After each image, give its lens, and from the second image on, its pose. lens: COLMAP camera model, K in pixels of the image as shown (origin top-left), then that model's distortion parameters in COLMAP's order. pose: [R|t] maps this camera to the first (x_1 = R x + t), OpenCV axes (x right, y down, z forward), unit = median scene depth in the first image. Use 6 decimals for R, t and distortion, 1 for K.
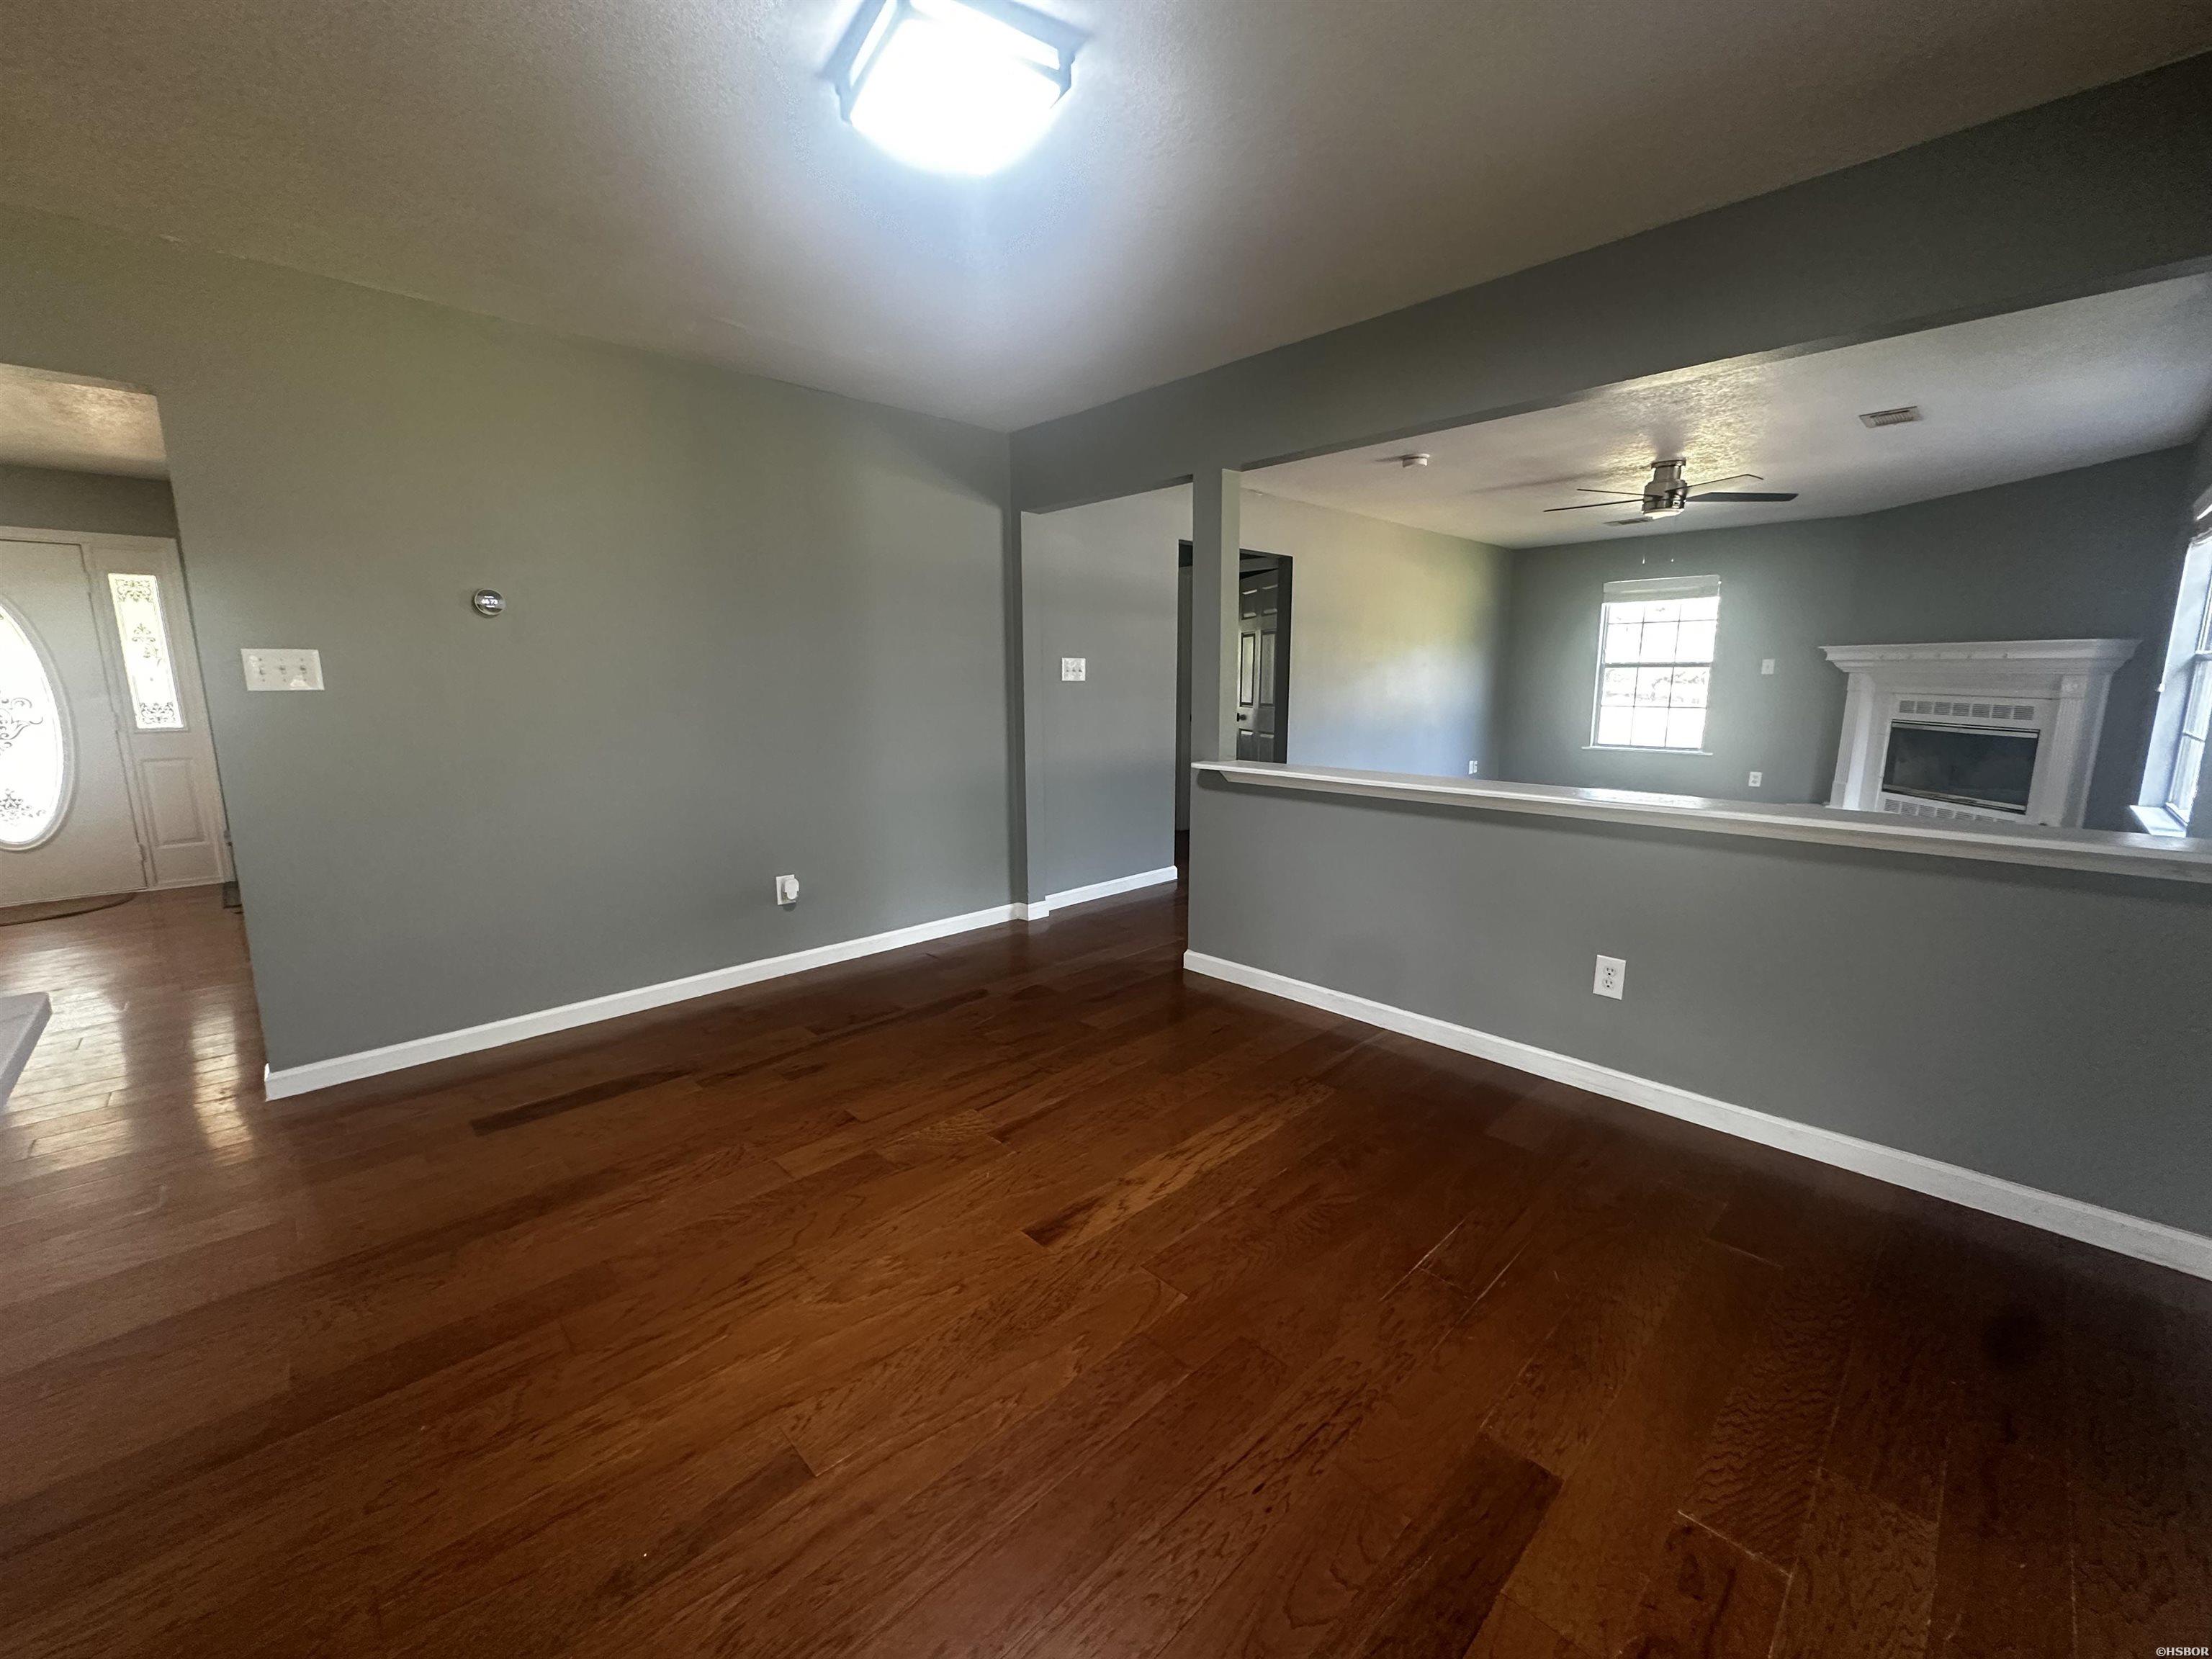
lens RADIAL K [[885.9, 0, 1100.7], [0, 885.9, 829.4], [0, 0, 1]] dist [0.002051, -0.001472]
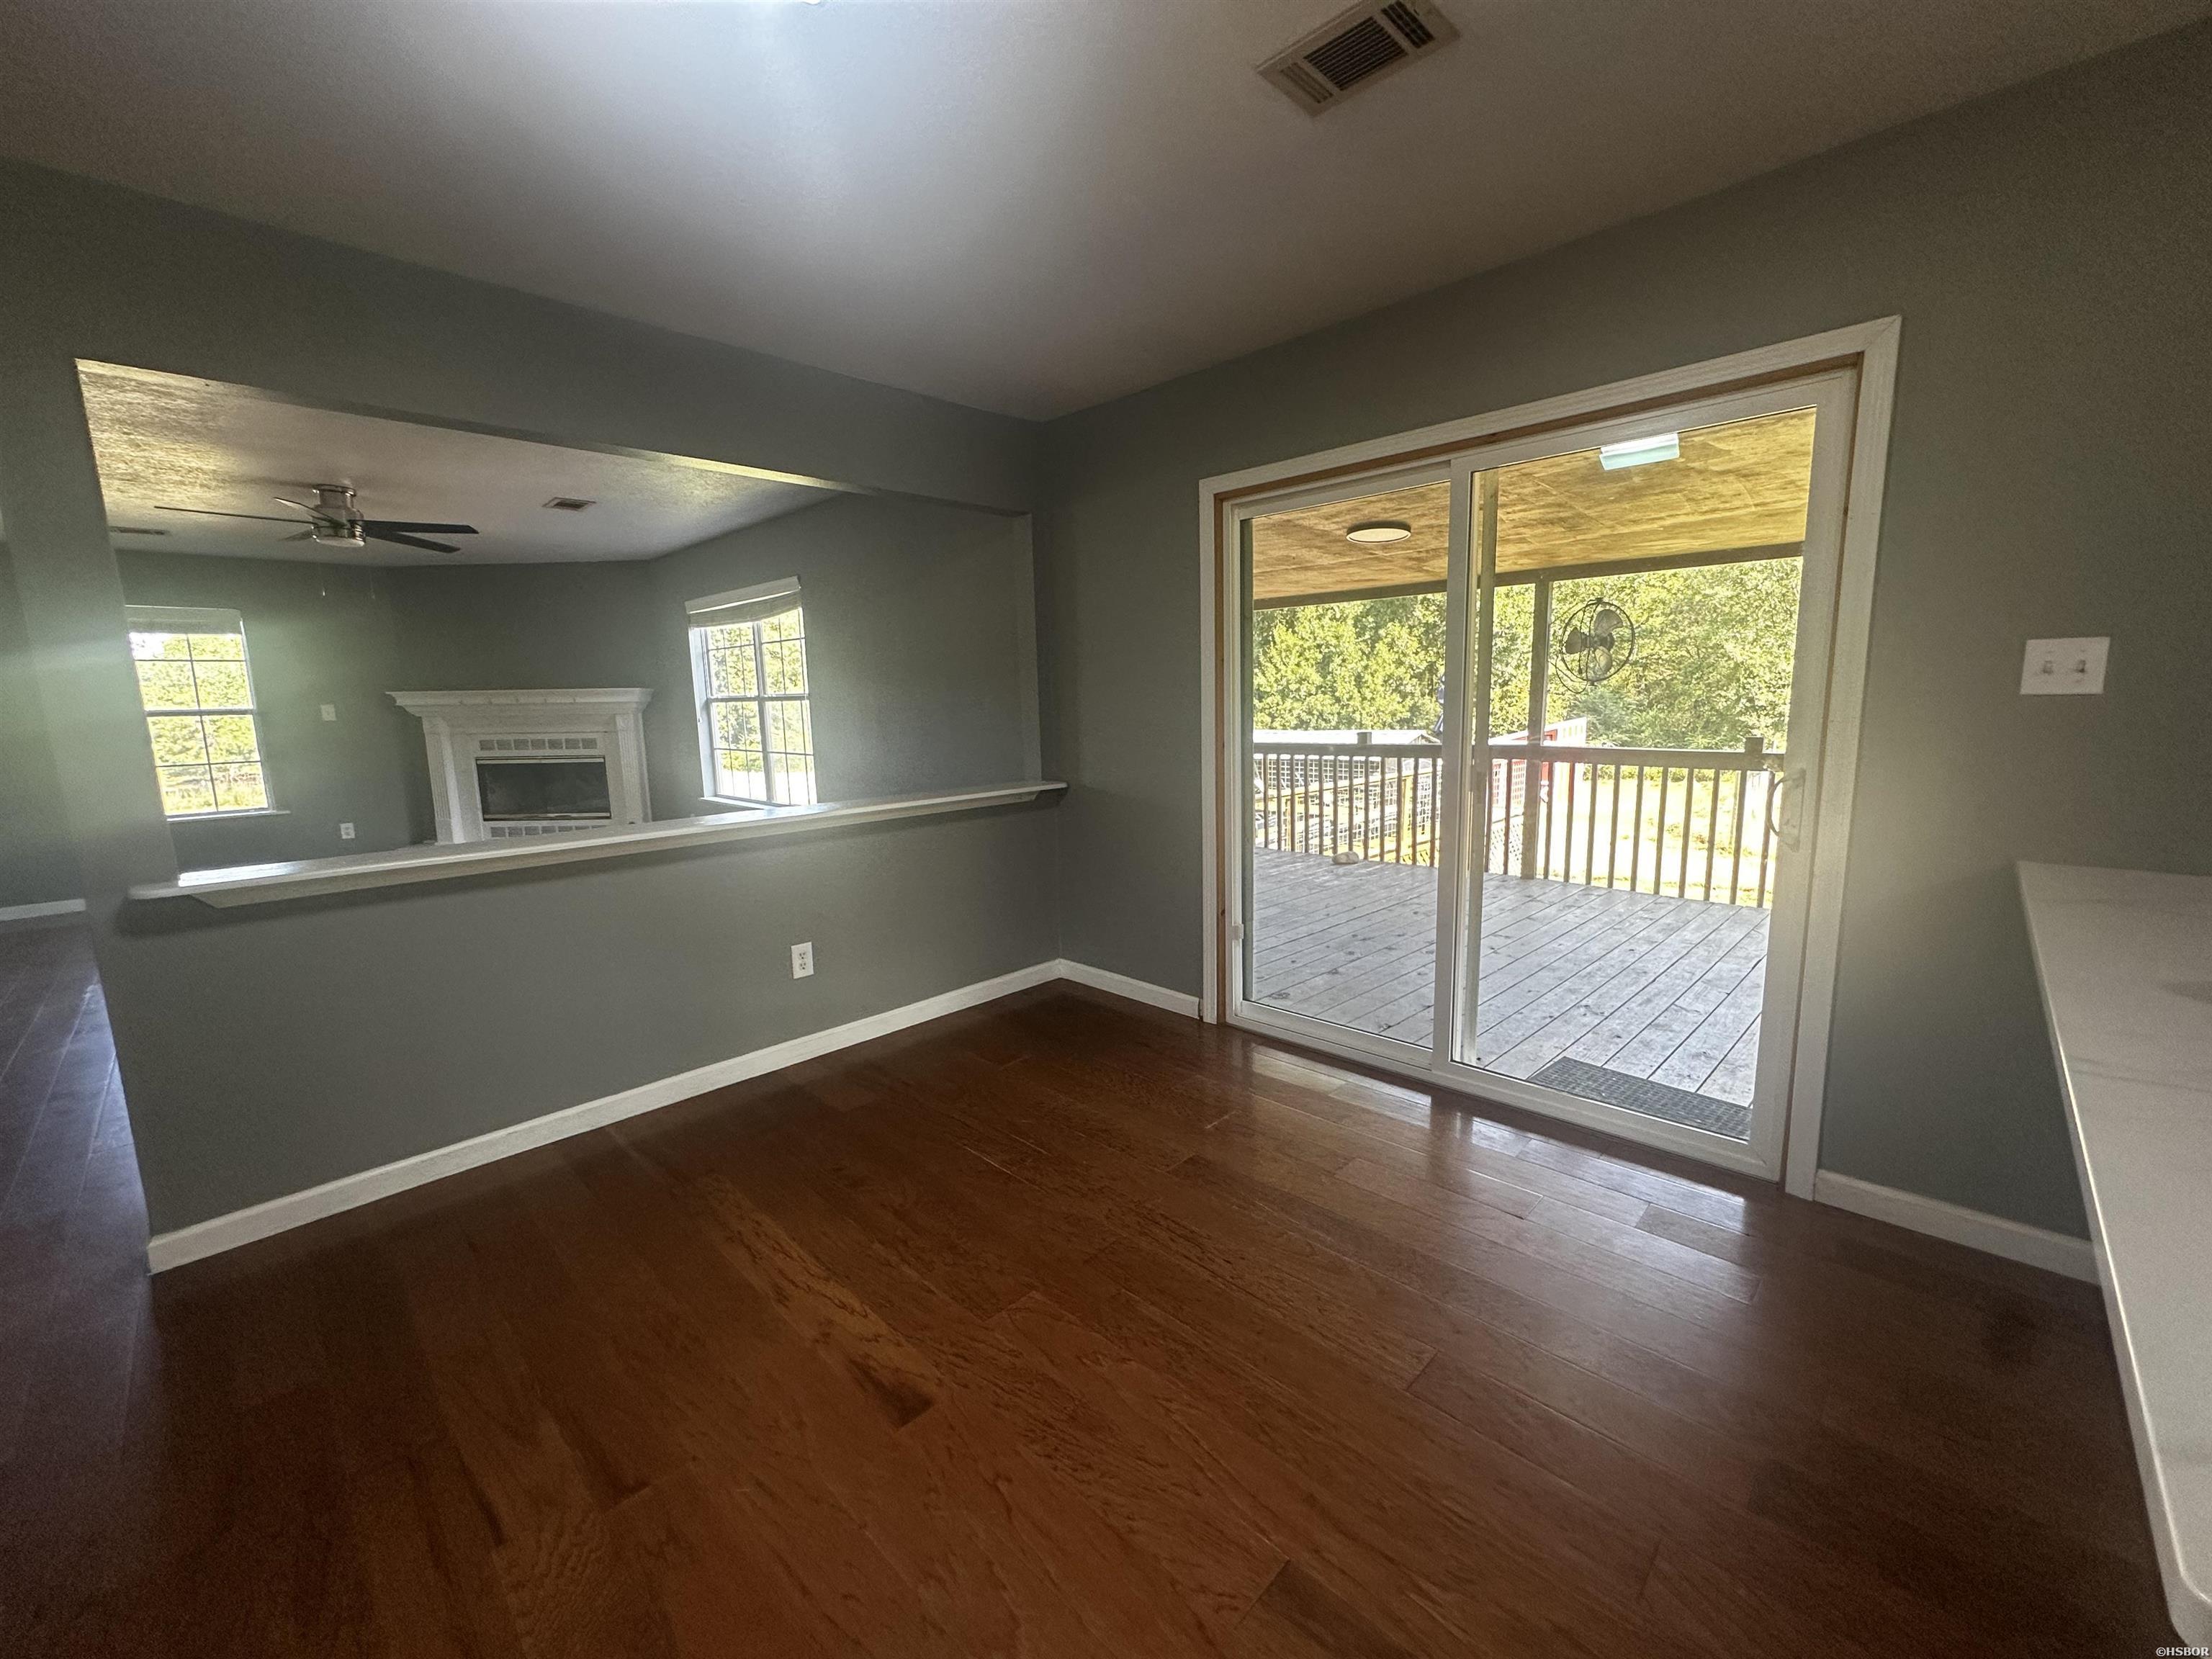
lens RADIAL K [[885.9, 0, 1108.2], [0, 885.9, 834.3], [0, 0, 1]] dist [0.002051, -0.001472]
pose [[-0.028657, -0.149464, 0.988352, -0.296775], [0.197473, 0.968425, 0.152176, -0.049498], [-0.979889, 0.199534, 0.001762, 0.272685]]
